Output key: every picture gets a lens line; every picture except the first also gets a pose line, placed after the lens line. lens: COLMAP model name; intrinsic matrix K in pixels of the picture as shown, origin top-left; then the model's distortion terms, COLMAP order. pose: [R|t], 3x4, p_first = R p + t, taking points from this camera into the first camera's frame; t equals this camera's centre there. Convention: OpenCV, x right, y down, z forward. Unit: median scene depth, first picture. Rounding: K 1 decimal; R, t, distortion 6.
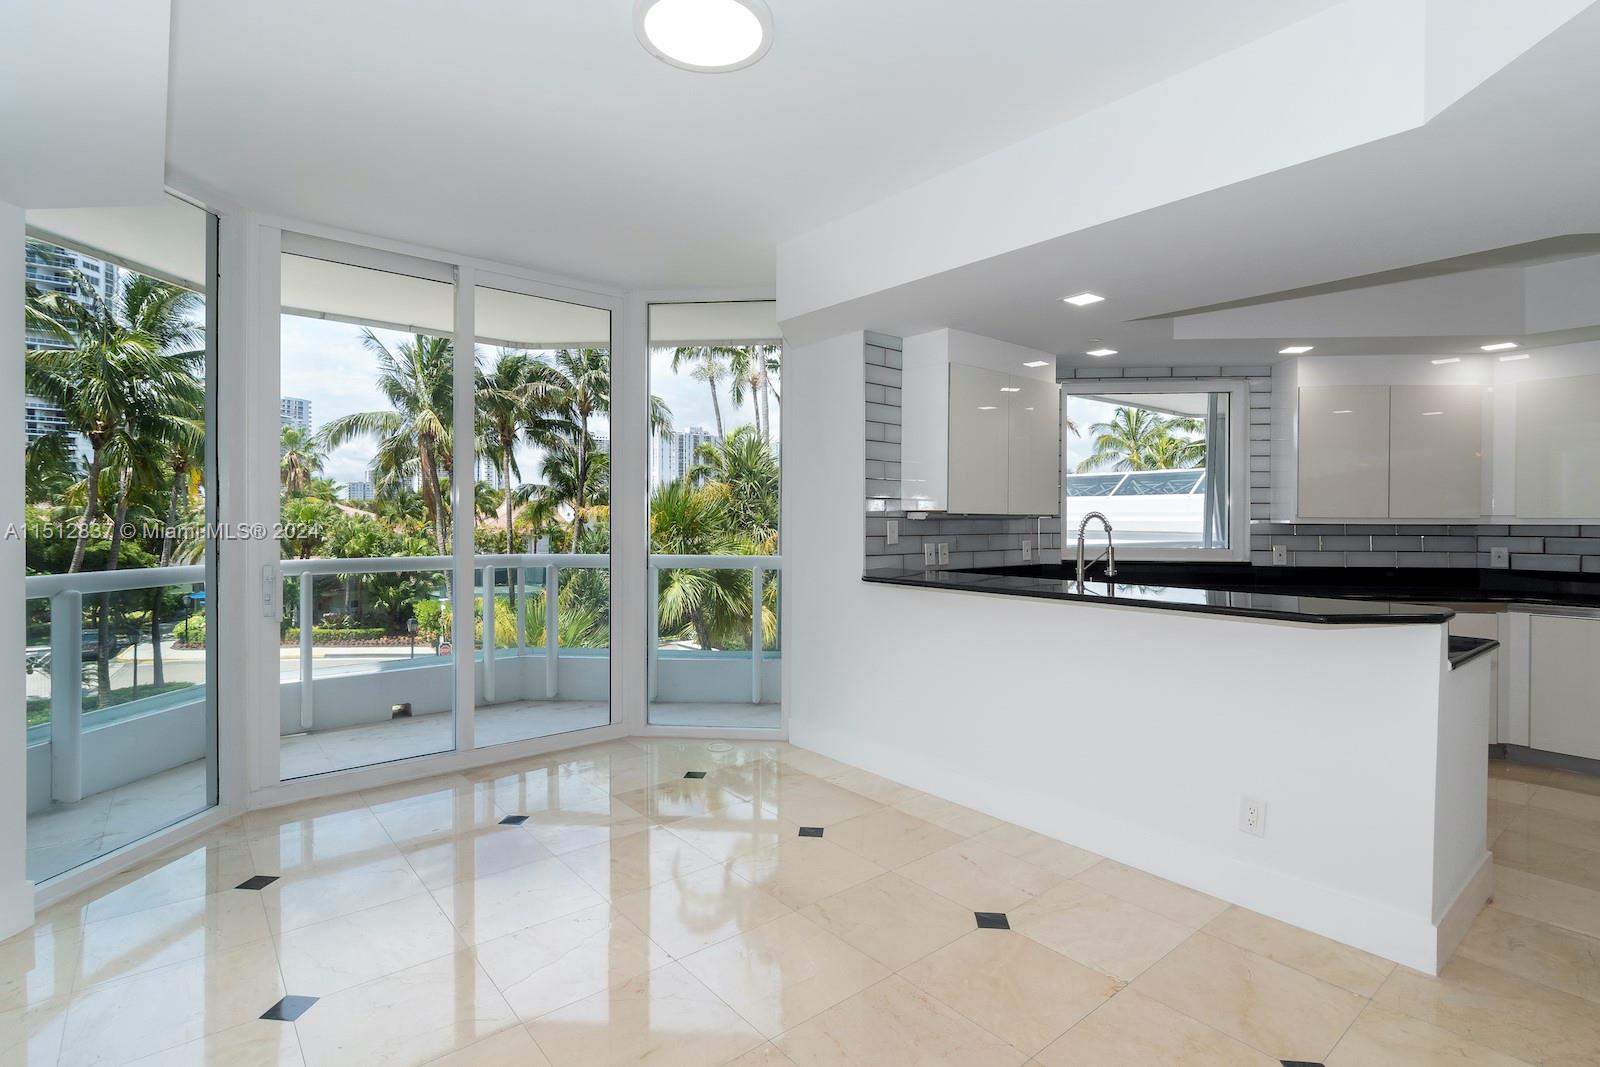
lens RADIAL K [[767.8, 0, 796.7], [0, 767.8, 526.9], [0, 0, 1]] dist [0.003481, 0.000347]
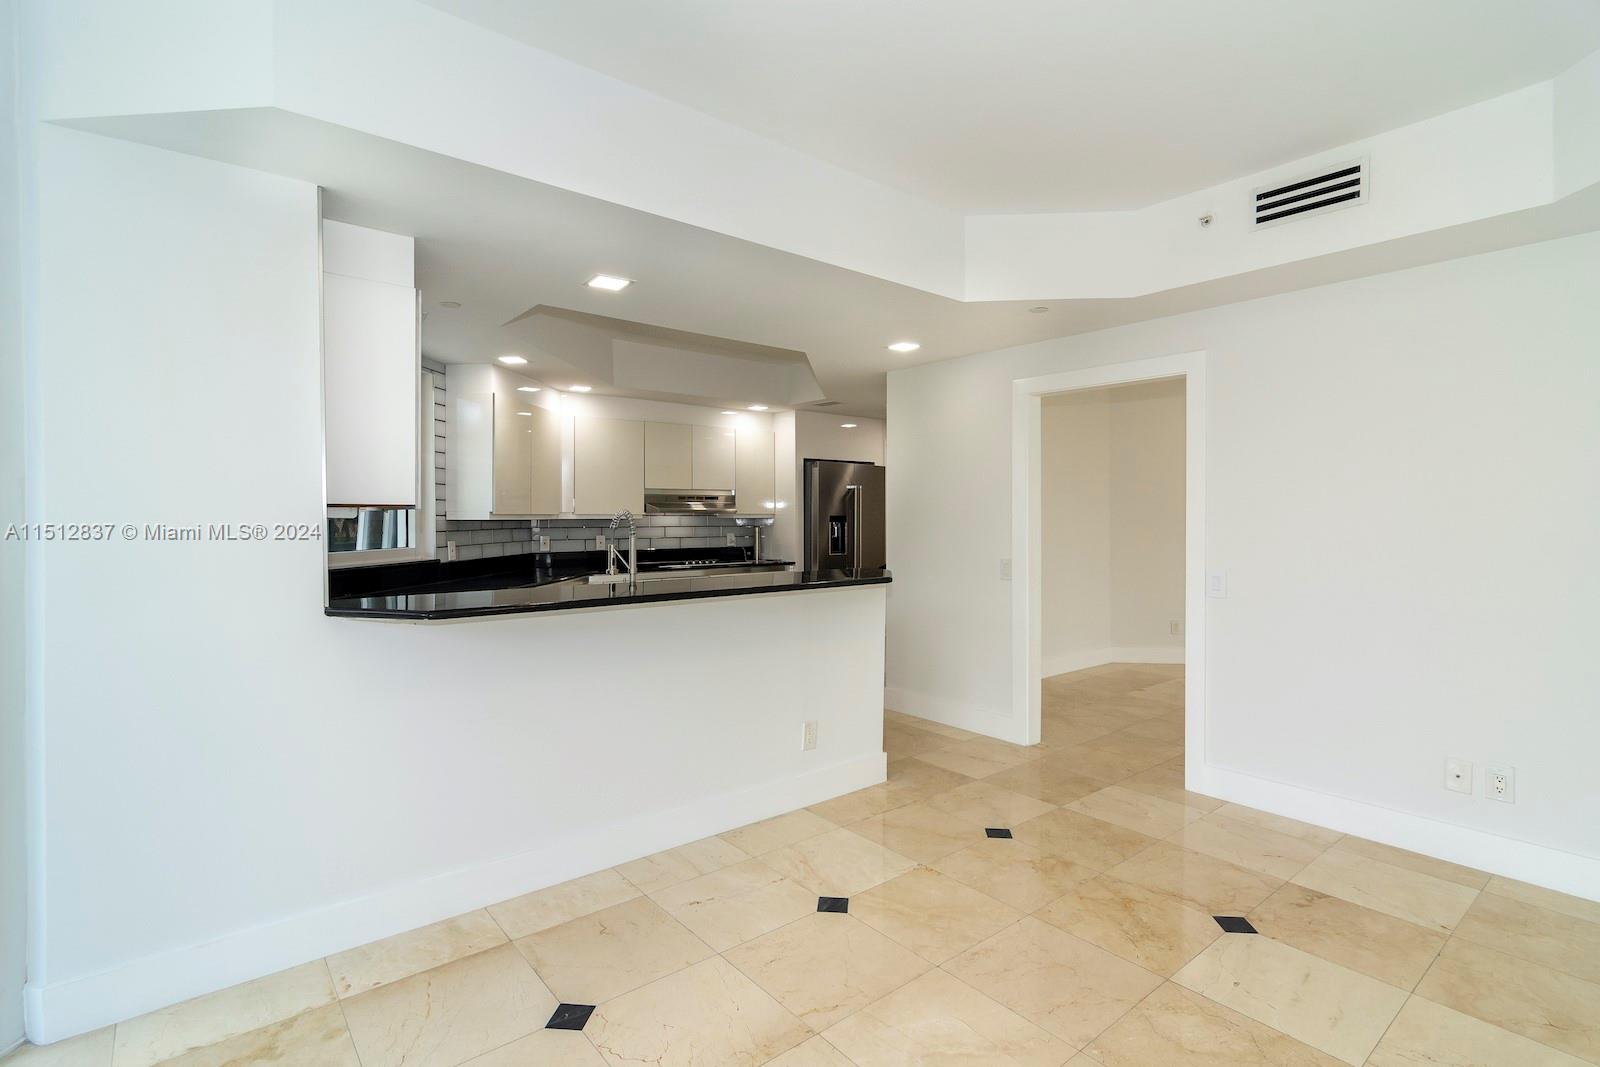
lens RADIAL K [[767.8, 0, 800.8], [0, 767.8, 527.8], [0, 0, 1]] dist [0.003481, 0.000347]
pose [[0.001511, -0.017958, 0.999838, -0.422469], [0.010111, 0.999788, 0.017941, -0.008064], [-0.999948, 0.010082, 0.001692, 0.566289]]
